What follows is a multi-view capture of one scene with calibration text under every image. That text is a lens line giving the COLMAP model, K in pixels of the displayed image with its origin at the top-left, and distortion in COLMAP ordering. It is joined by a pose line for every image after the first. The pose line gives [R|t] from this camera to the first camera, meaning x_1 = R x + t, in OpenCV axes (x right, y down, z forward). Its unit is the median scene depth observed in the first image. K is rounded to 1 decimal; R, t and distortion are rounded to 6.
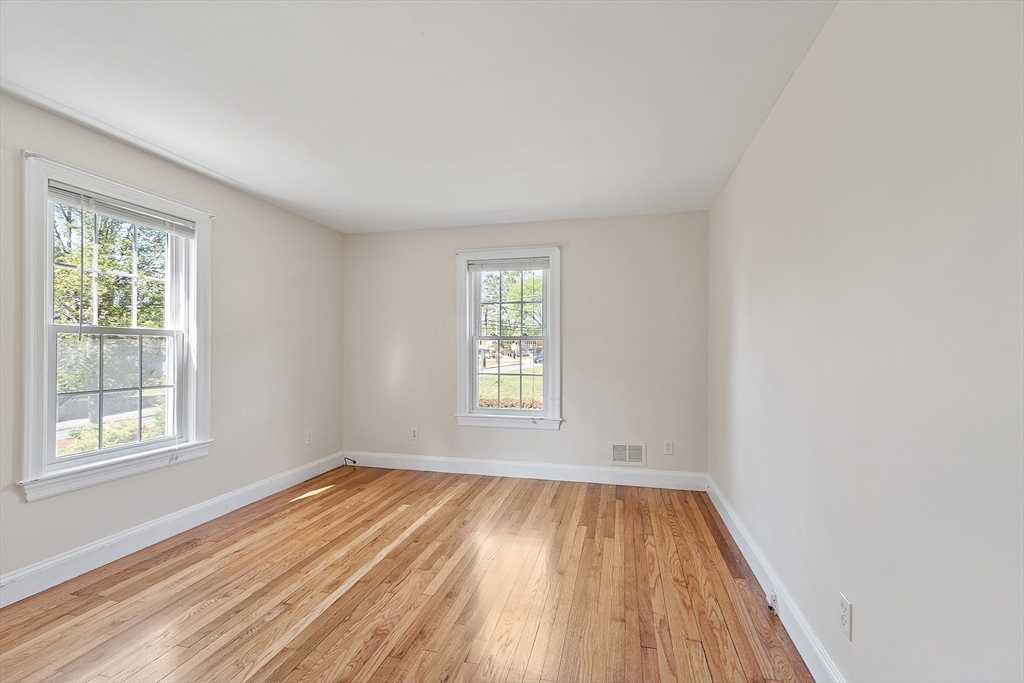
lens RADIAL K [[449.6, 0, 509.8], [0, 449.6, 352.3], [0, 0, 1]] dist [0.006197, 0.000721]
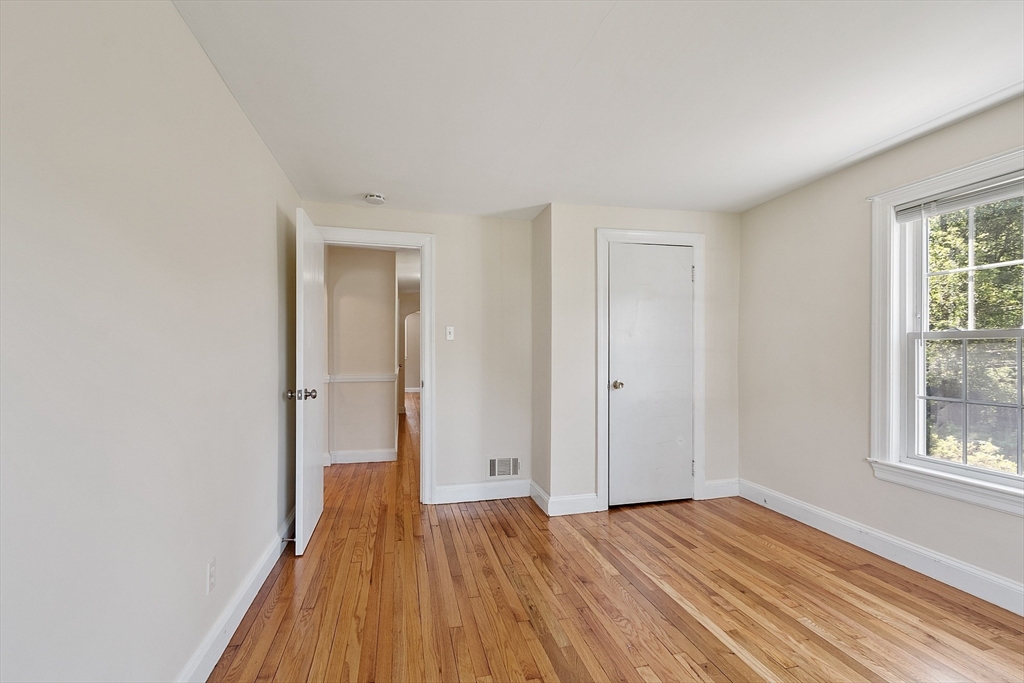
lens RADIAL K [[449.6, 0, 509.8], [0, 449.6, 352.3], [0, 0, 1]] dist [0.006197, 0.000721]
pose [[-0.886061, -0.000219, -0.463568, 0.366246], [-0.002600, 0.999987, 0.004497, -0.014072], [0.463561, 0.005190, -0.886050, 1.502800]]
